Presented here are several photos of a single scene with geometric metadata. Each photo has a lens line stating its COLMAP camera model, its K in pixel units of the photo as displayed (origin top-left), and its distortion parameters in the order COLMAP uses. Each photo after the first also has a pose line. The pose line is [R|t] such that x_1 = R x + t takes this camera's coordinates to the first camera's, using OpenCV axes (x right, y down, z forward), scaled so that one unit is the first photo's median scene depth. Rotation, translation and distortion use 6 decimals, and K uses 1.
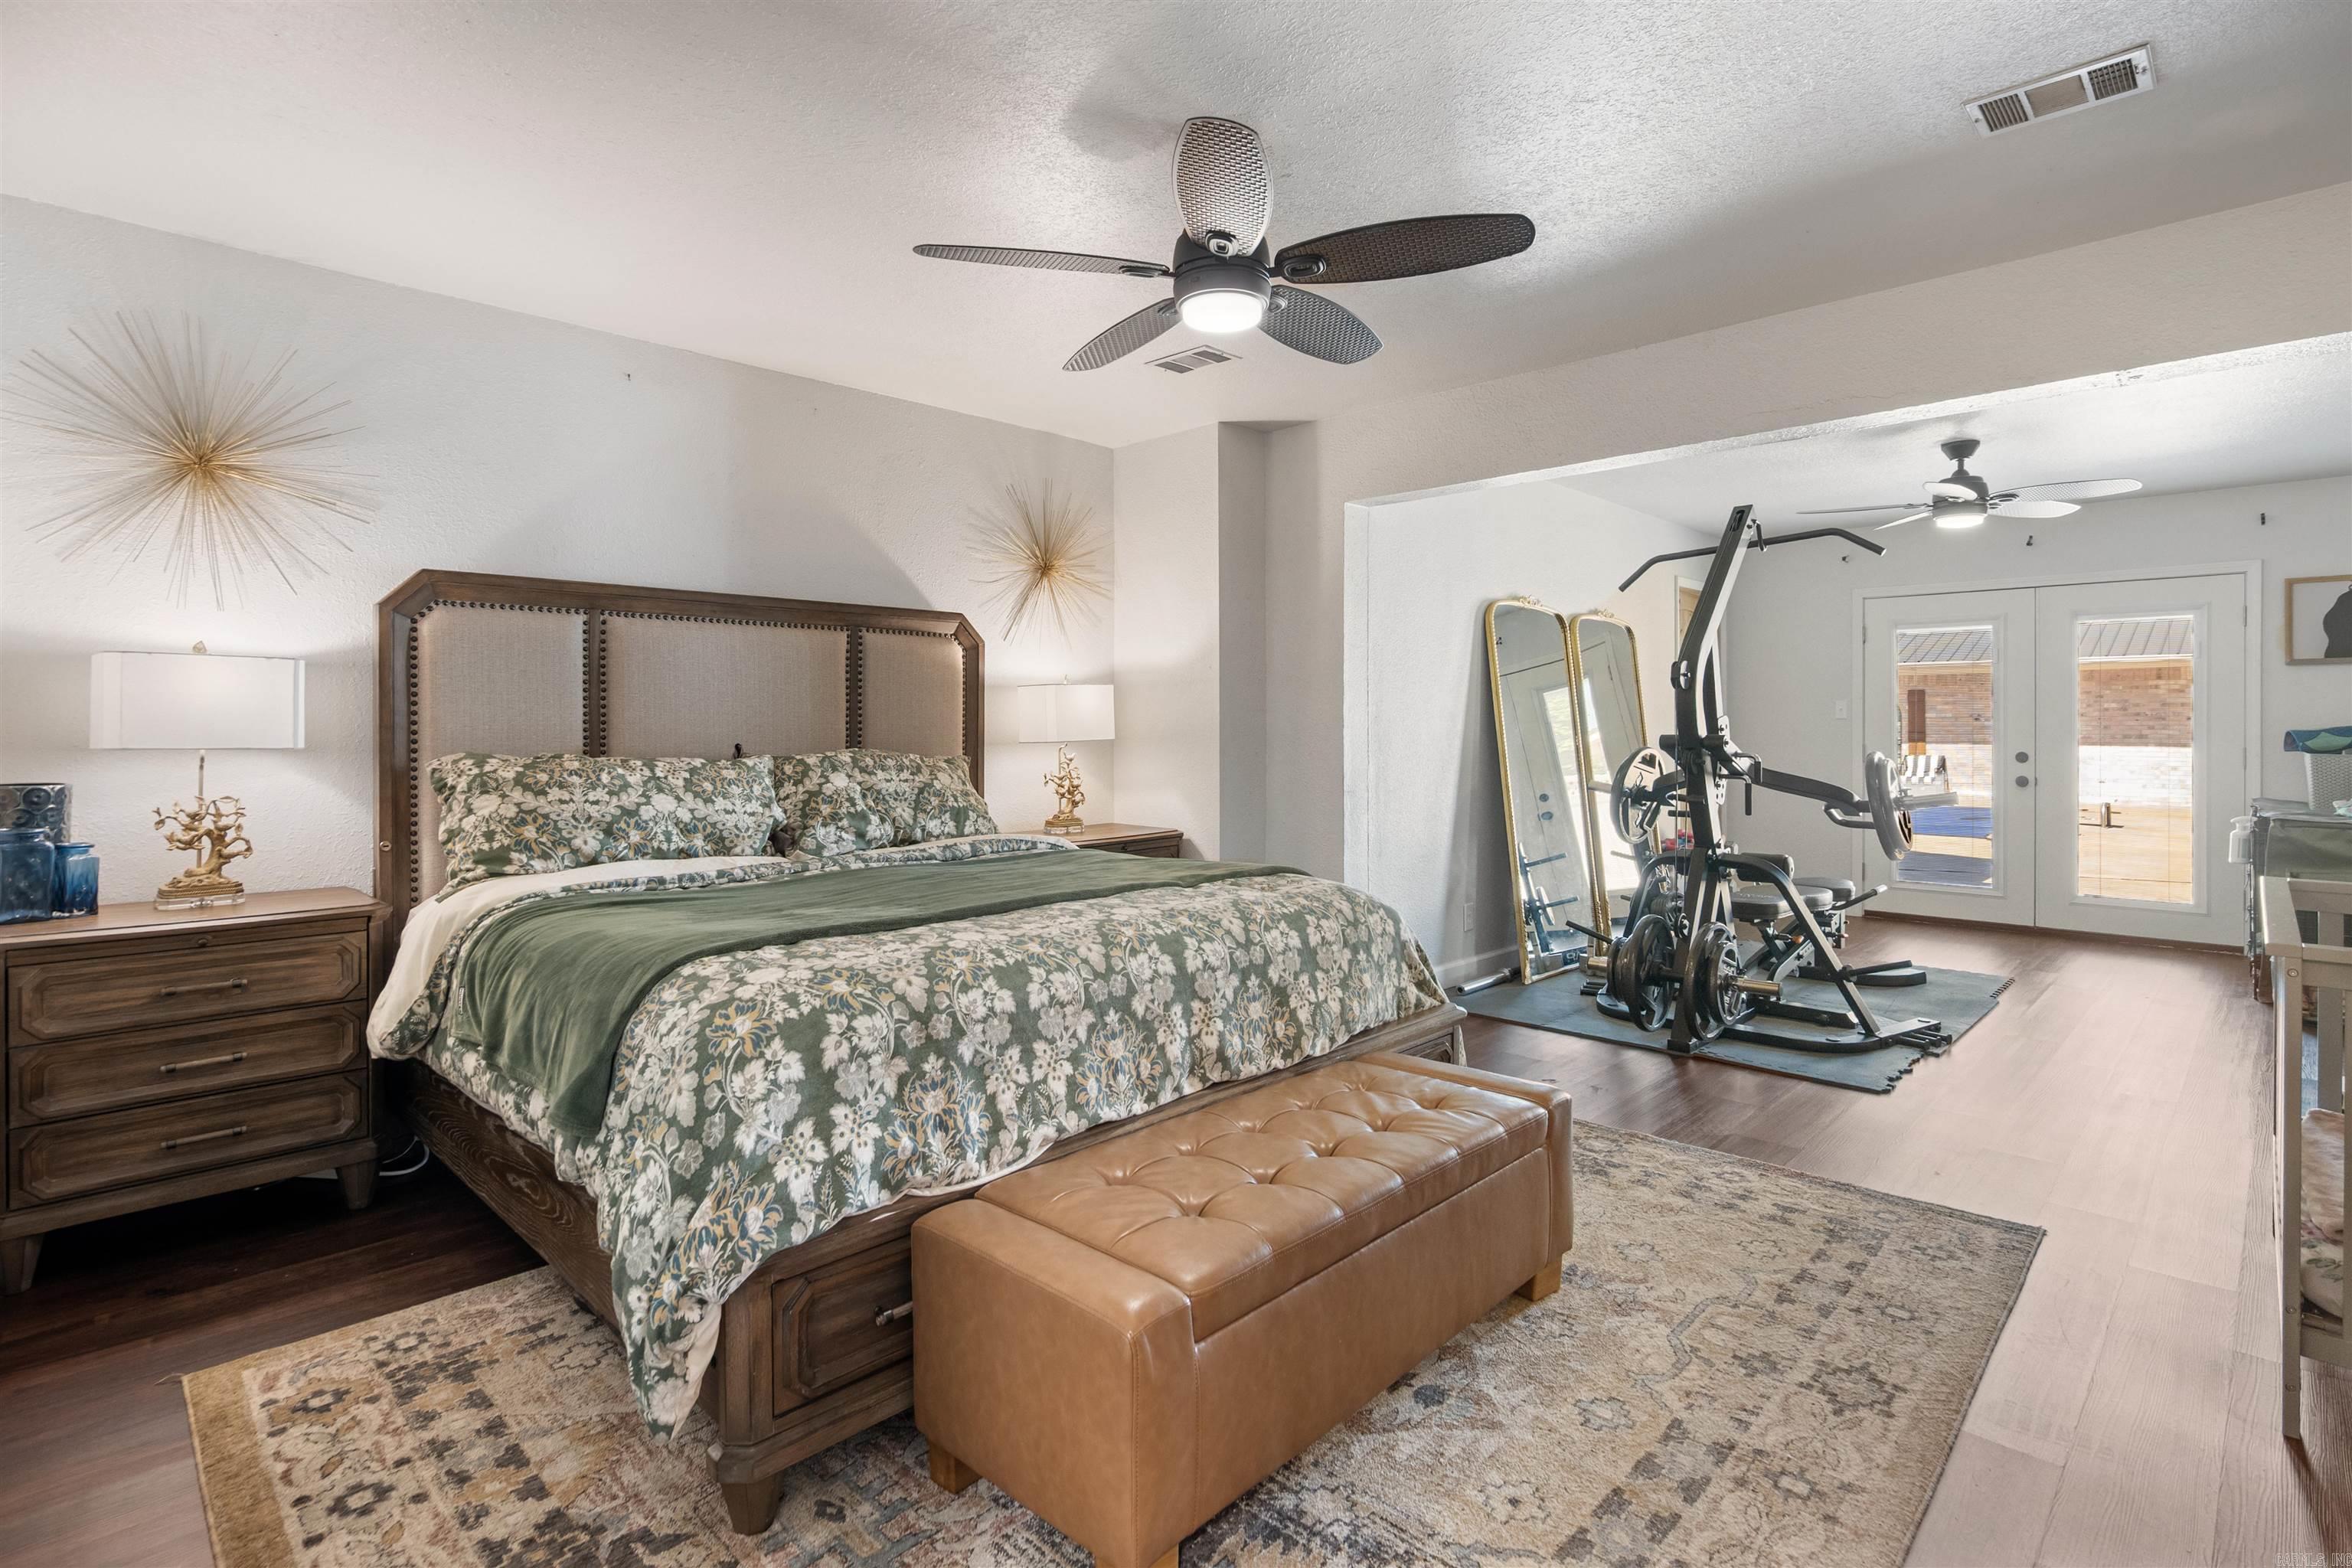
lens RADIAL K [[1132.9, 0, 1213.2], [0, 1132.9, 728.7], [0, 0, 1]] dist [-0.020117, 0.005301]
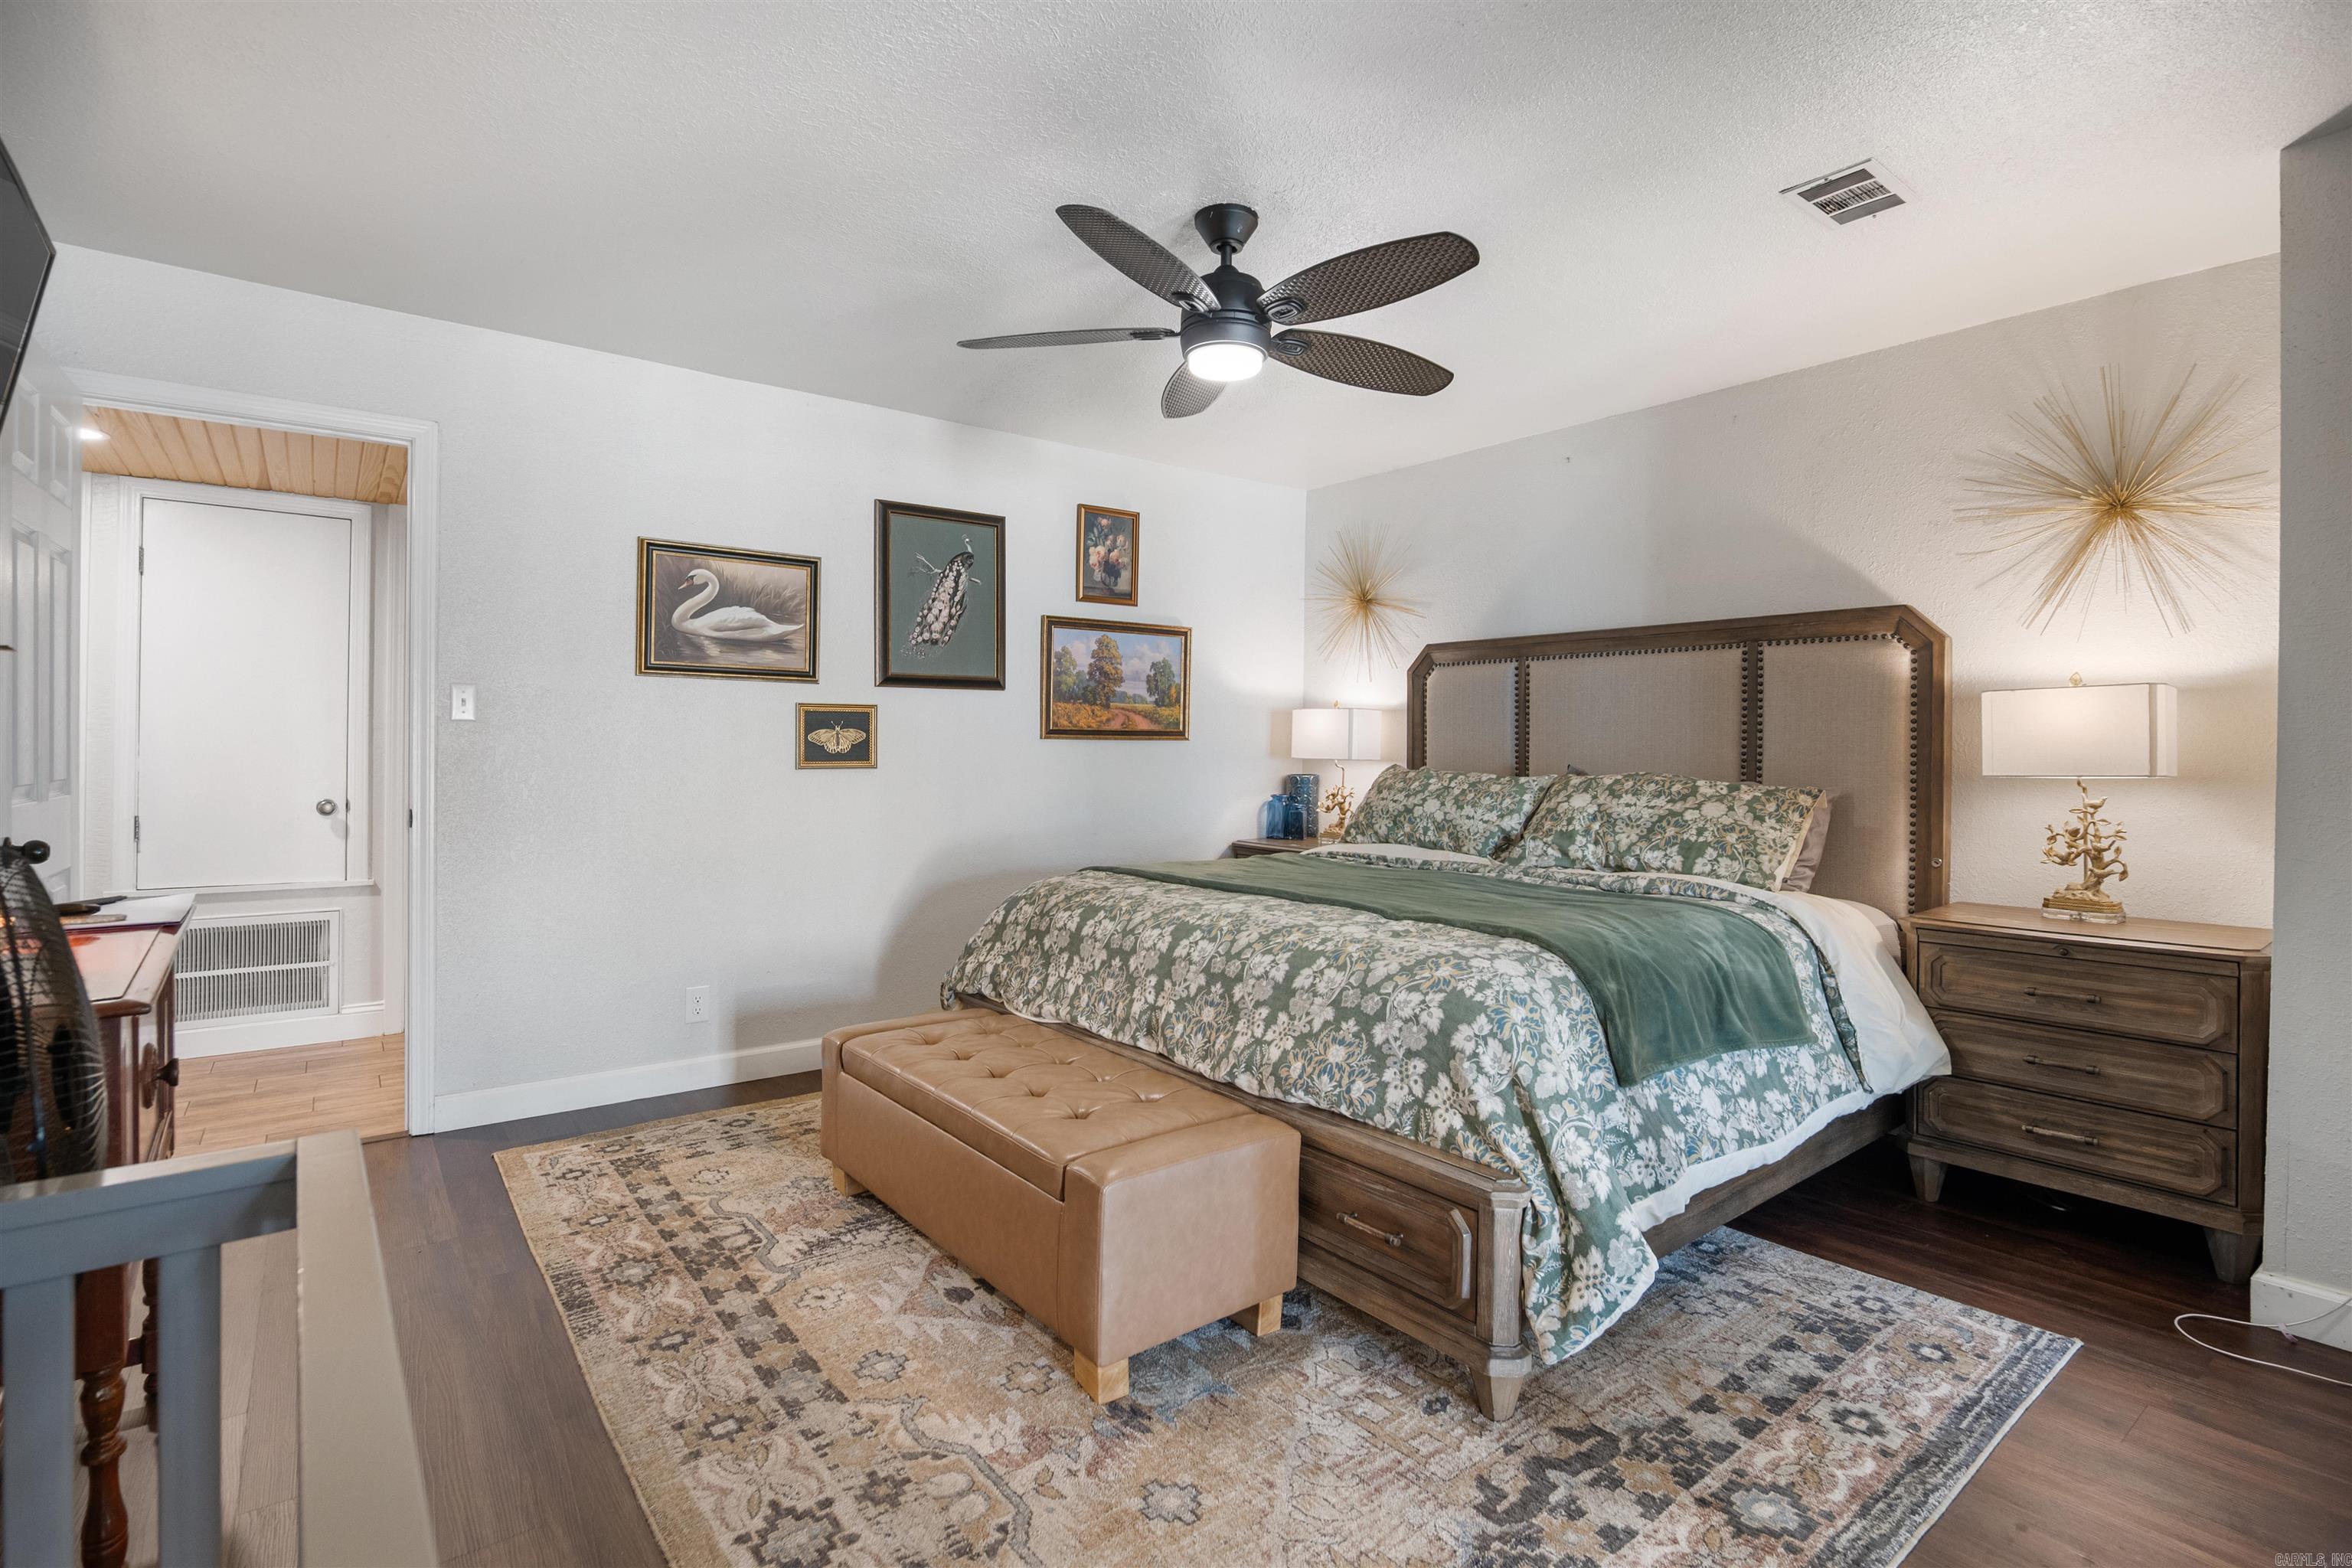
lens RADIAL K [[1132.9, 0, 1180.6], [0, 1132.9, 759.3], [0, 0, 1]] dist [-0.020117, 0.005301]
pose [[-0.150775, 0.010447, -0.988513, 0.937817], [-0.008943, 0.999889, 0.011931, -0.002238], [0.988528, 0.010639, -0.150665, 0.976858]]
